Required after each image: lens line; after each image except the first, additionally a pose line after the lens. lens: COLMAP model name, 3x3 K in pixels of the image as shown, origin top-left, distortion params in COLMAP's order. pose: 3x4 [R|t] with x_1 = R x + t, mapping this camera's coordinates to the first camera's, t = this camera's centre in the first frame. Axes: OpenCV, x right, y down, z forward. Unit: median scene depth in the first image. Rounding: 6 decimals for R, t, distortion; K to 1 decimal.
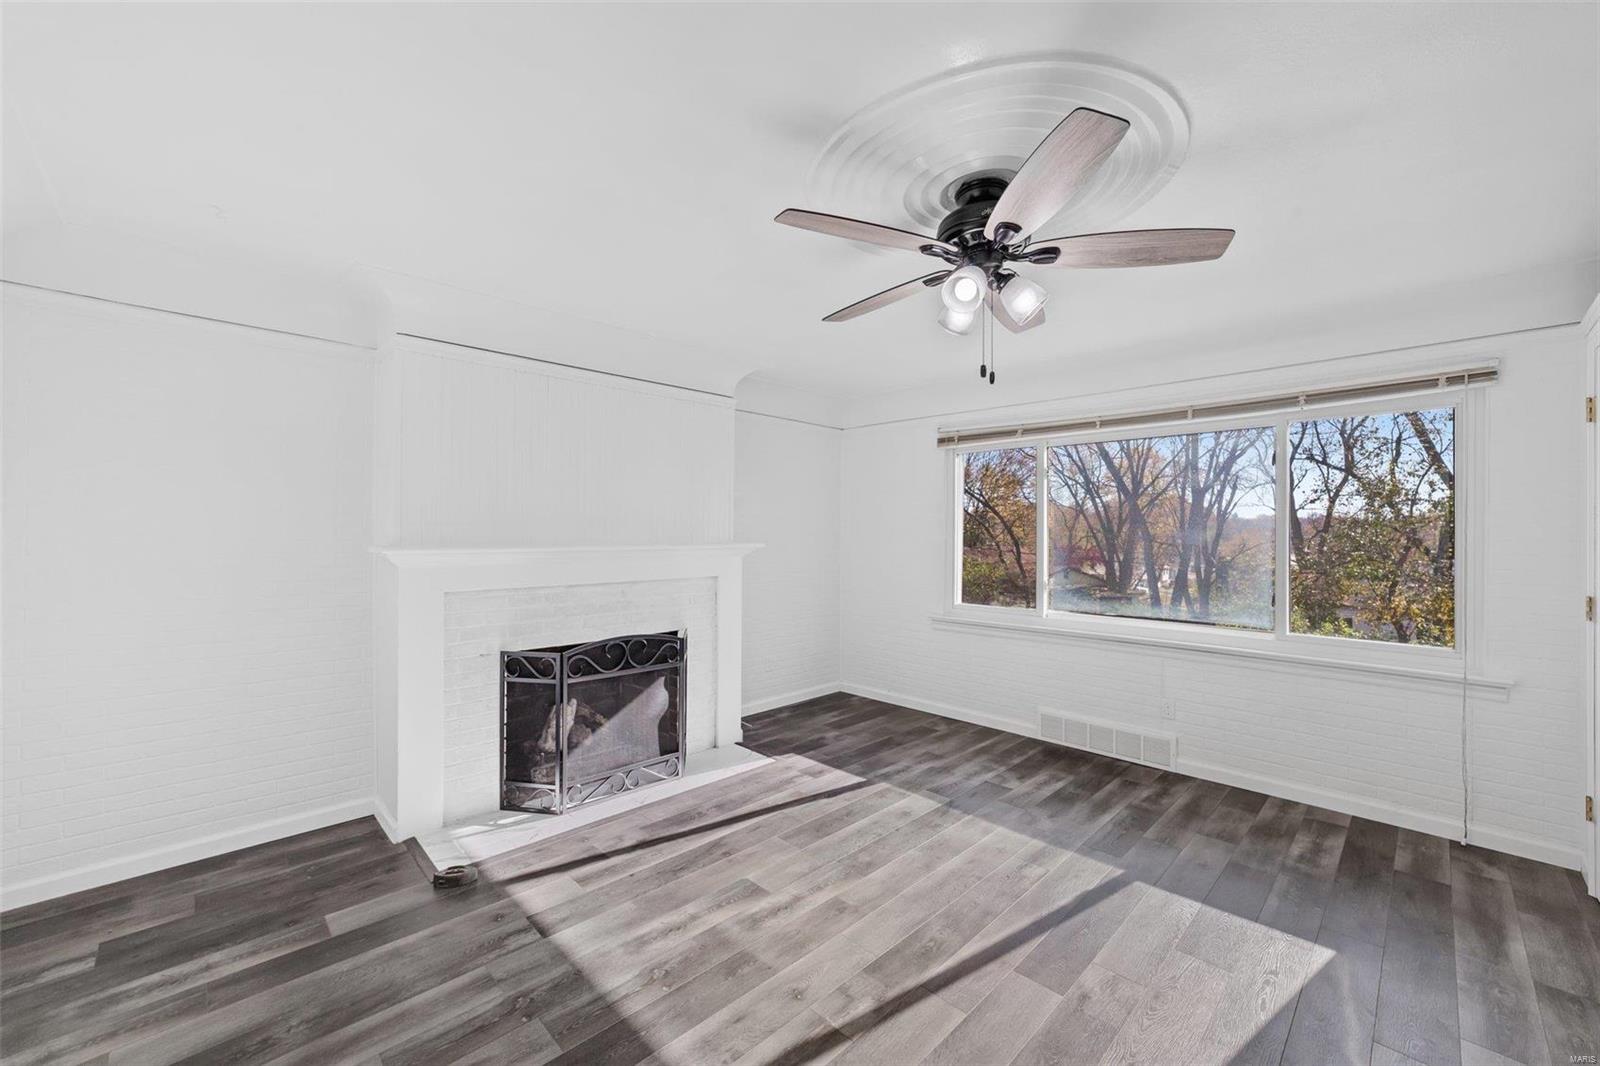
lens RADIAL K [[630.4, 0, 800.0], [0, 630.4, 533.0], [0, 0, 1]] dist [-0.002731, 0.003324]
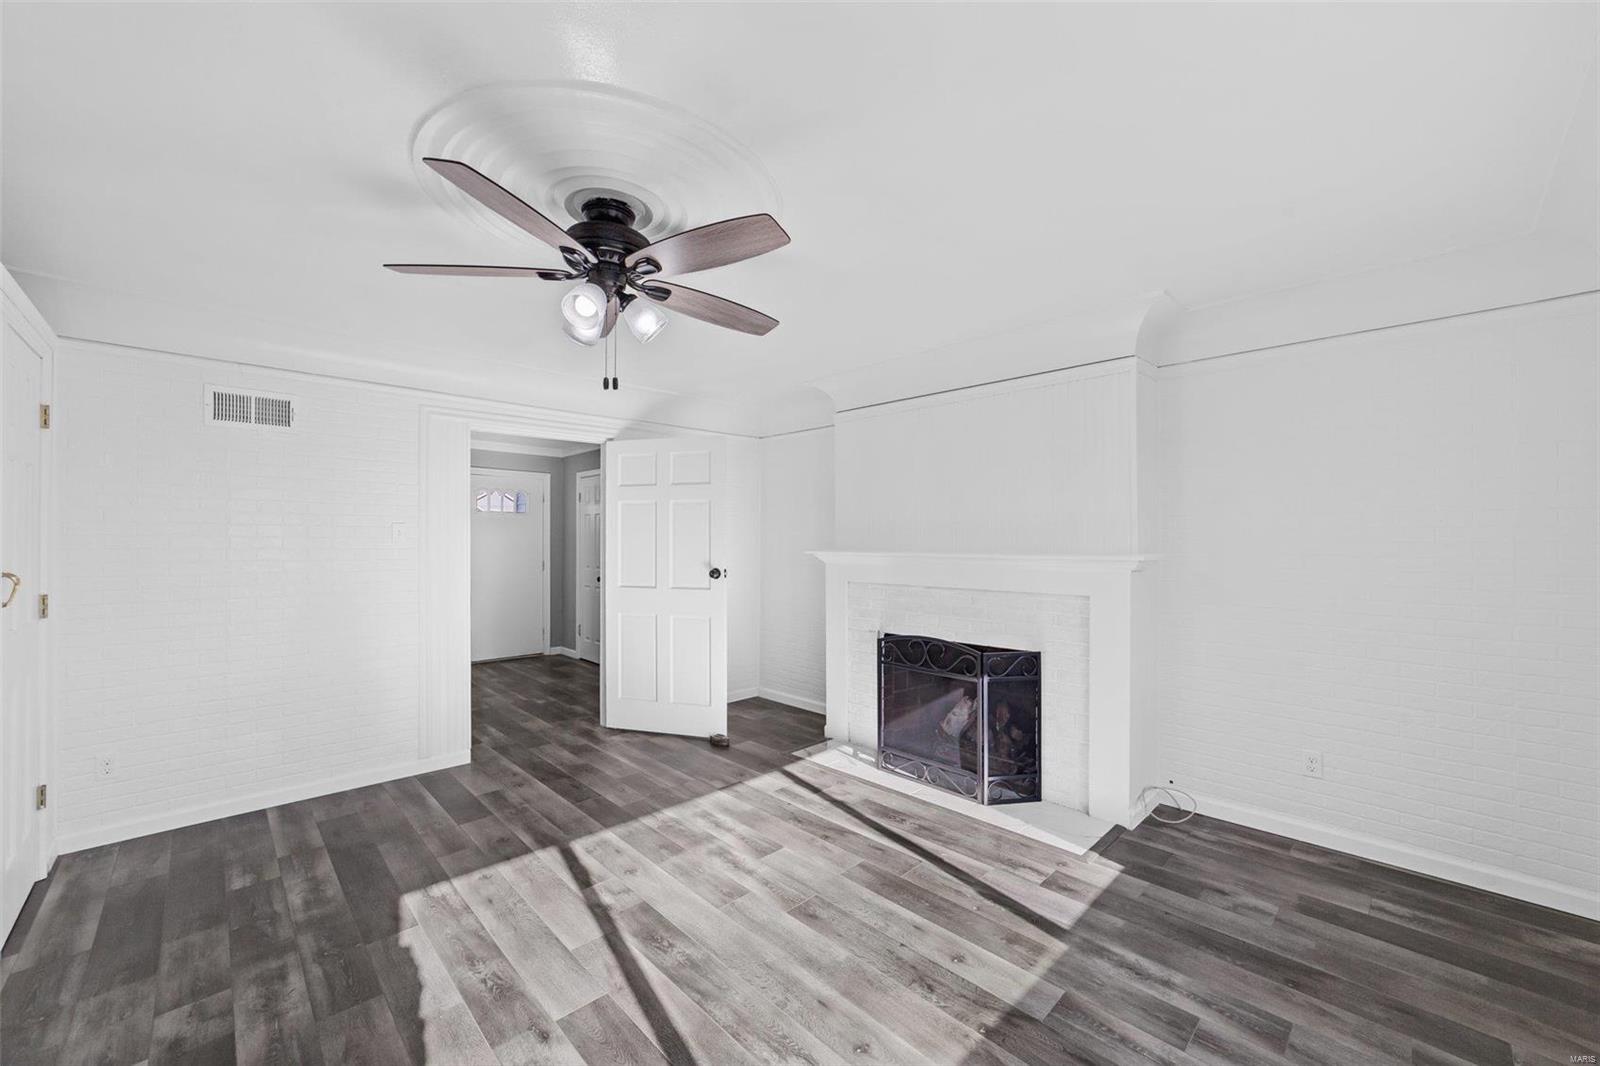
lens RADIAL K [[630.4, 0, 800.0], [0, 630.4, 533.0], [0, 0, 1]] dist [-0.002731, 0.003324]
pose [[-0.015956, -0.021724, -0.999637, 0.942585], [0.005173, 0.999749, -0.021809, 0.012543], [0.999859, -0.005519, -0.015839, 0.946403]]
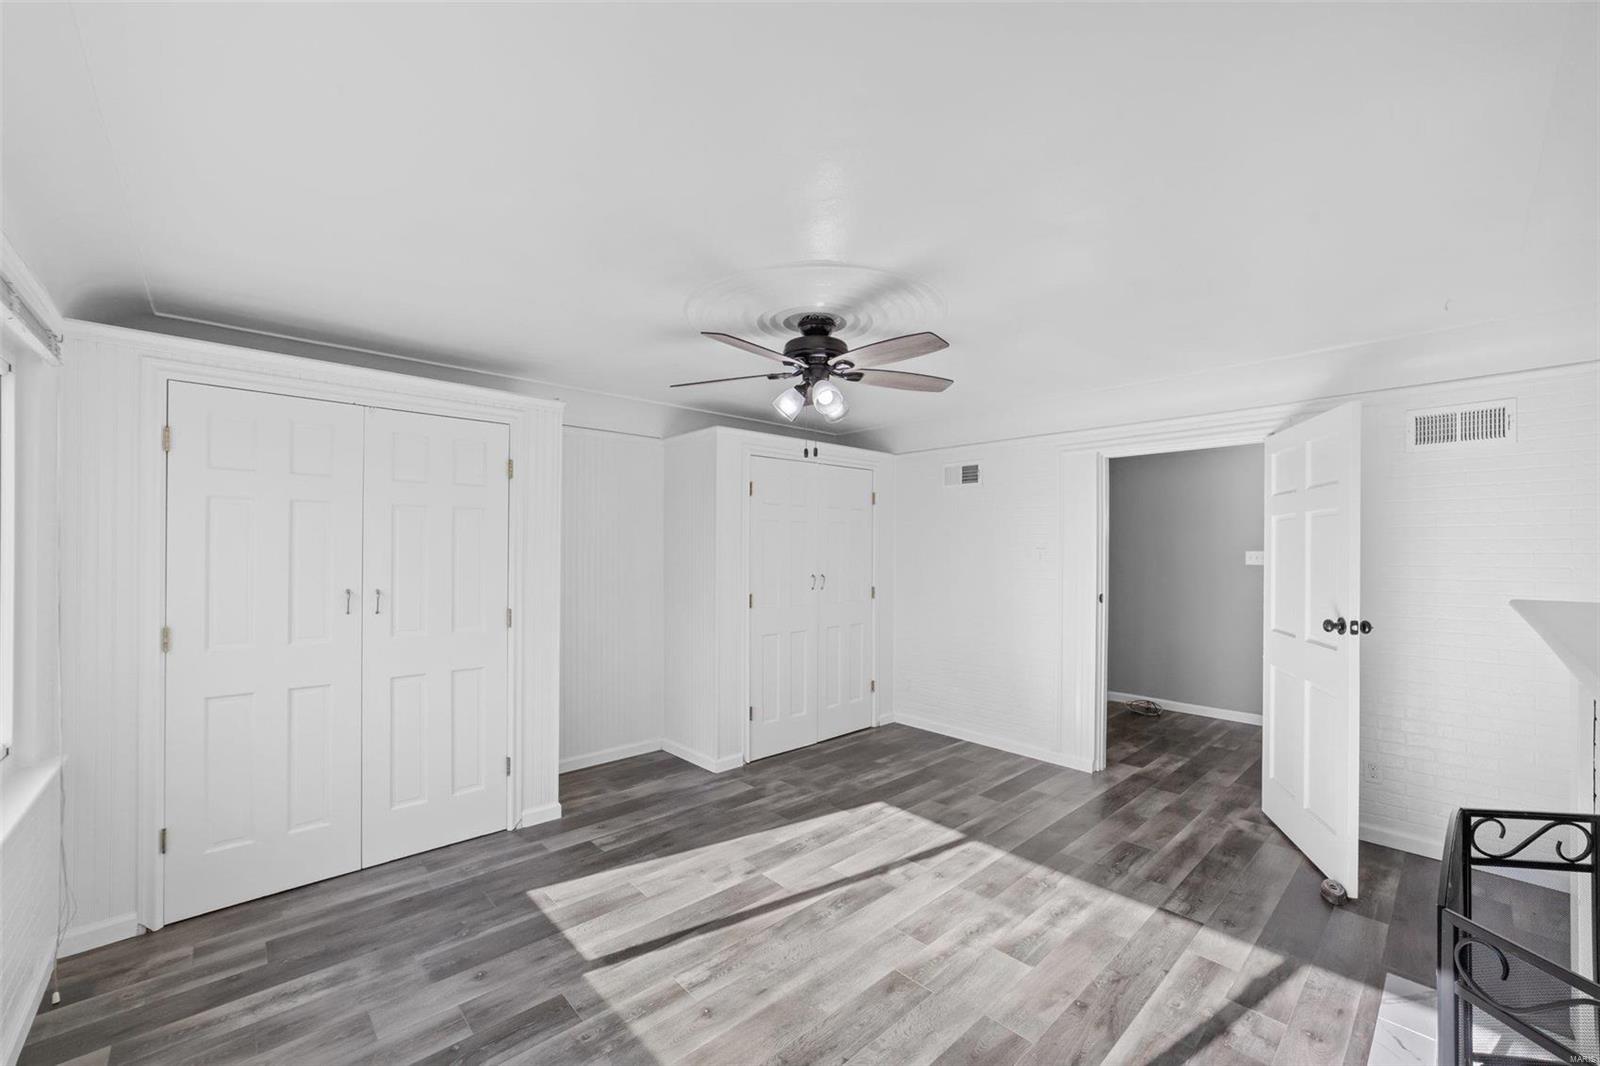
lens RADIAL K [[630.4, 0, 800.0], [0, 630.4, 533.0], [0, 0, 1]] dist [-0.002731, 0.003324]
pose [[-0.999041, -0.009296, 0.042779, 0.184955], [-0.010818, 0.999311, -0.035503, -0.021296], [-0.042420, -0.035932, -0.998454, 1.727853]]
